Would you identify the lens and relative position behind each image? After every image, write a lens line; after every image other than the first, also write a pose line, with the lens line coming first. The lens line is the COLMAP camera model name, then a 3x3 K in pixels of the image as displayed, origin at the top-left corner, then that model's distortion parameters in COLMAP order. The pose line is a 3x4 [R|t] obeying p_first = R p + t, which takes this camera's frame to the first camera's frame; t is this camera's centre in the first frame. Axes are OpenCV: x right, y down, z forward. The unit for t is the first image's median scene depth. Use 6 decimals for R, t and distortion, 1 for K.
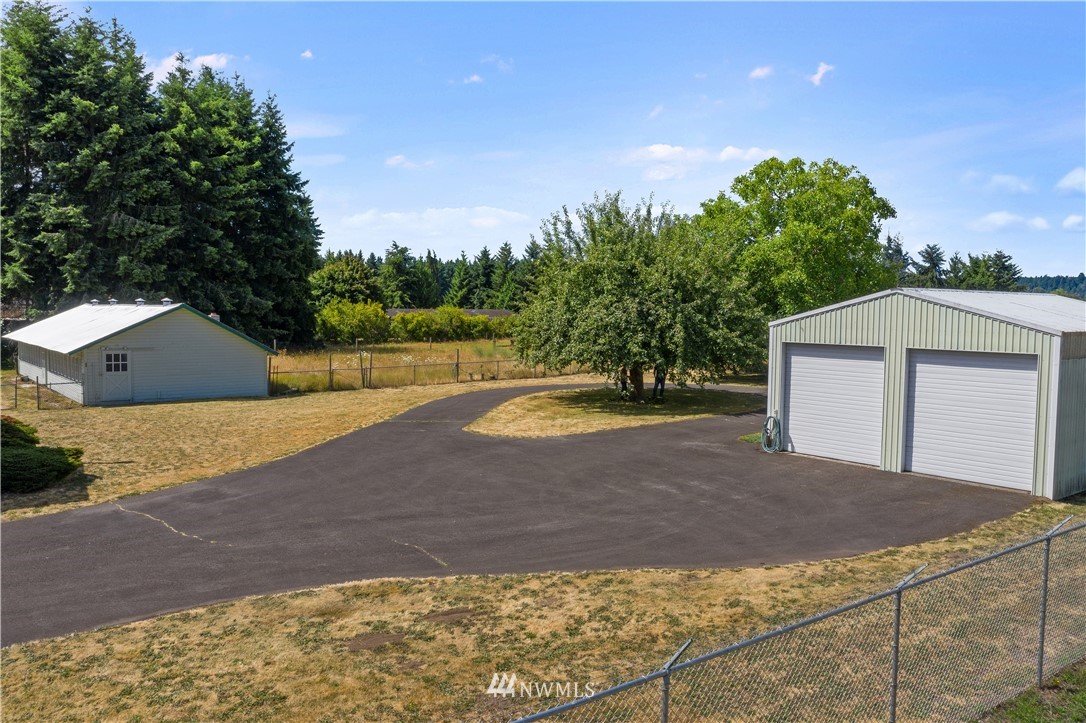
lens RADIAL K [[881.9, 0, 543.0], [0, 881.9, 361.5], [0, 0, 1]] dist [-0.008204, 0.005303]
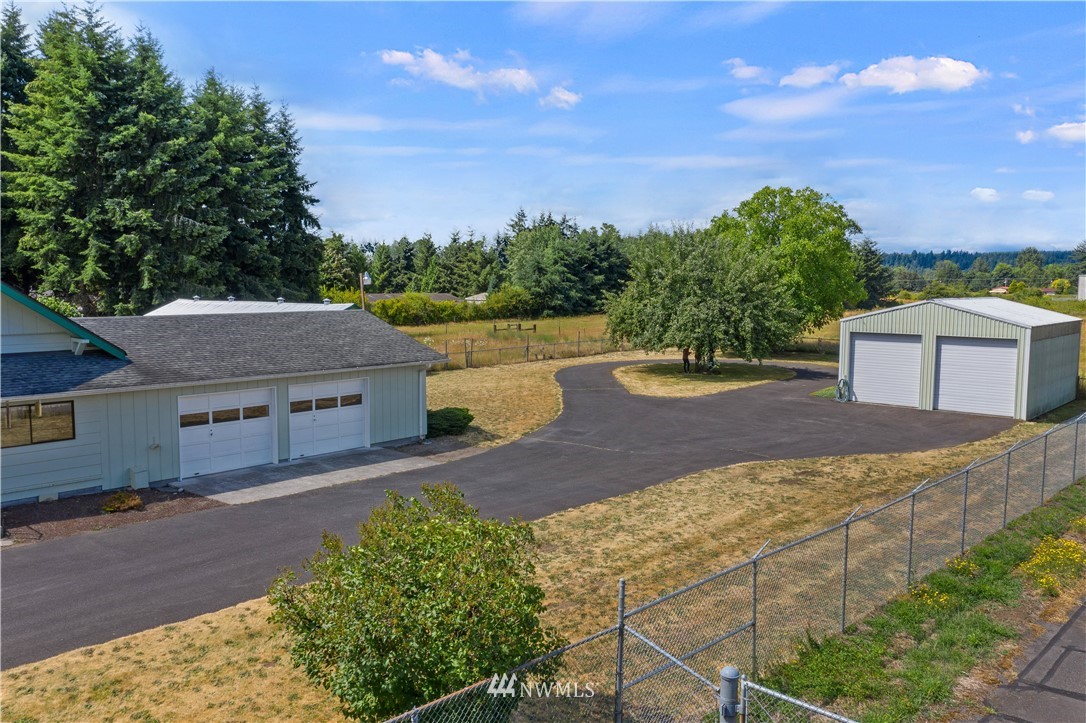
lens RADIAL K [[897.7, 0, 543.0], [0, 897.7, 361.5], [0, 0, 1]] dist [-0.001908, -0.006646]
pose [[0.986539, -0.018973, 0.162423, -0.289690], [0.014722, 0.999518, 0.027332, -0.011273], [-0.162863, -0.024573, 0.986343, -0.268695]]
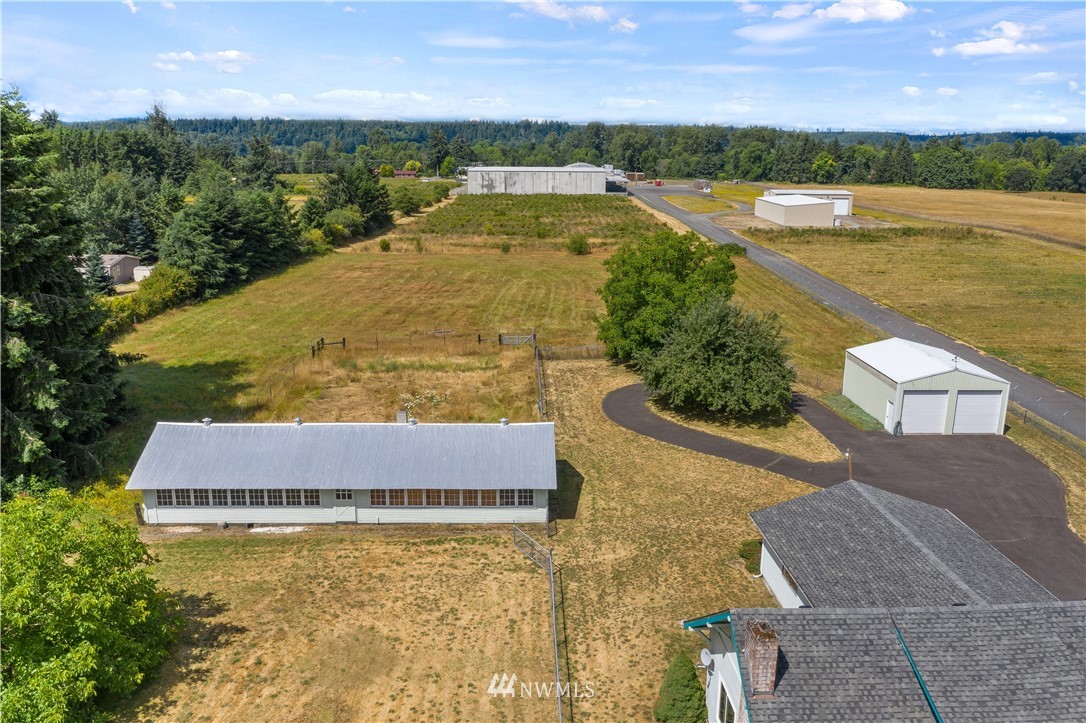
lens RADIAL K [[881.9, 0, 543.0], [0, 881.9, 361.5], [0, 0, 1]] dist [-0.008204, 0.005303]
pose [[0.583983, -0.209984, 0.784137, -1.190326], [0.049896, 0.973423, 0.223513, -0.375441], [-0.810231, -0.091402, 0.578940, 0.227804]]
